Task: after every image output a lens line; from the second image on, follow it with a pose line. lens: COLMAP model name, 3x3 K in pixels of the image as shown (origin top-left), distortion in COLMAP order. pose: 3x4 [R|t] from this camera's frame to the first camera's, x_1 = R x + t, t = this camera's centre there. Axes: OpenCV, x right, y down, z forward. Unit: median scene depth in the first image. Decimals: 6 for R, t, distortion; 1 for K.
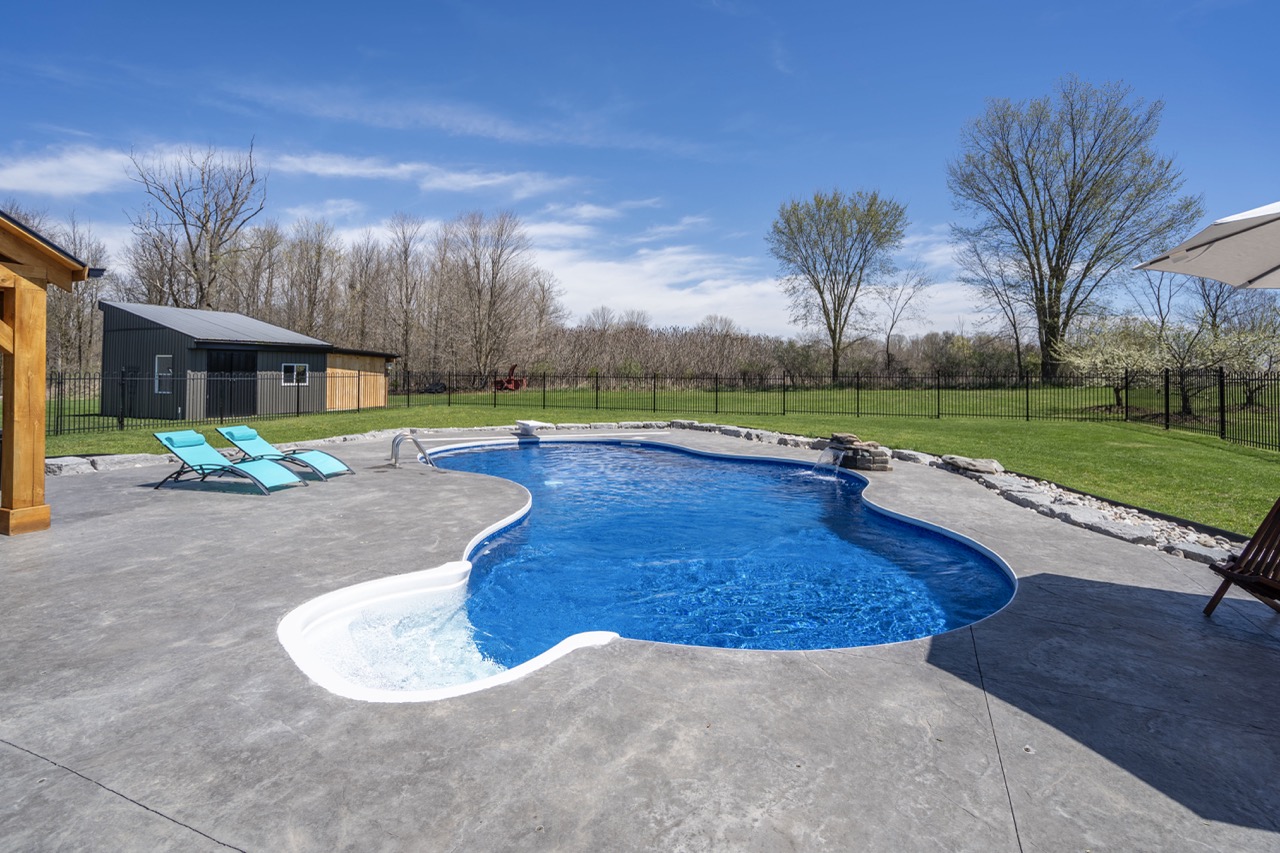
lens RADIAL K [[595.5, 0, 642.4], [0, 595.5, 378.5], [0, 0, 1]] dist [0.001230, -0.000915]
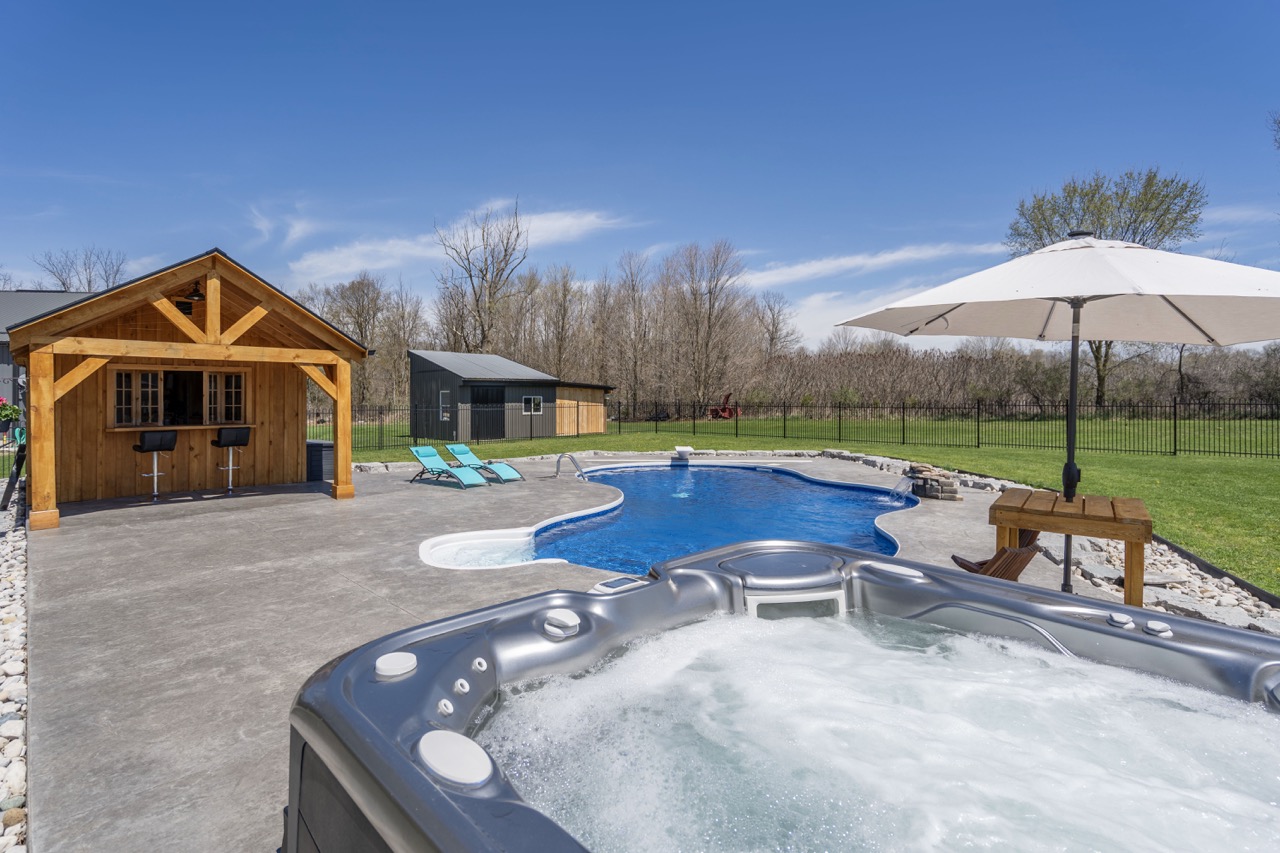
lens RADIAL K [[673.4, 0, 640.0], [0, 673.4, 426.5], [0, 0, 1]] dist [-0.000799, 0.000340]
pose [[0.904380, 0.008758, -0.426637, 0.199944], [0.005959, 0.999433, 0.033147, -0.007804], [0.426685, -0.032519, 0.903815, -0.141271]]
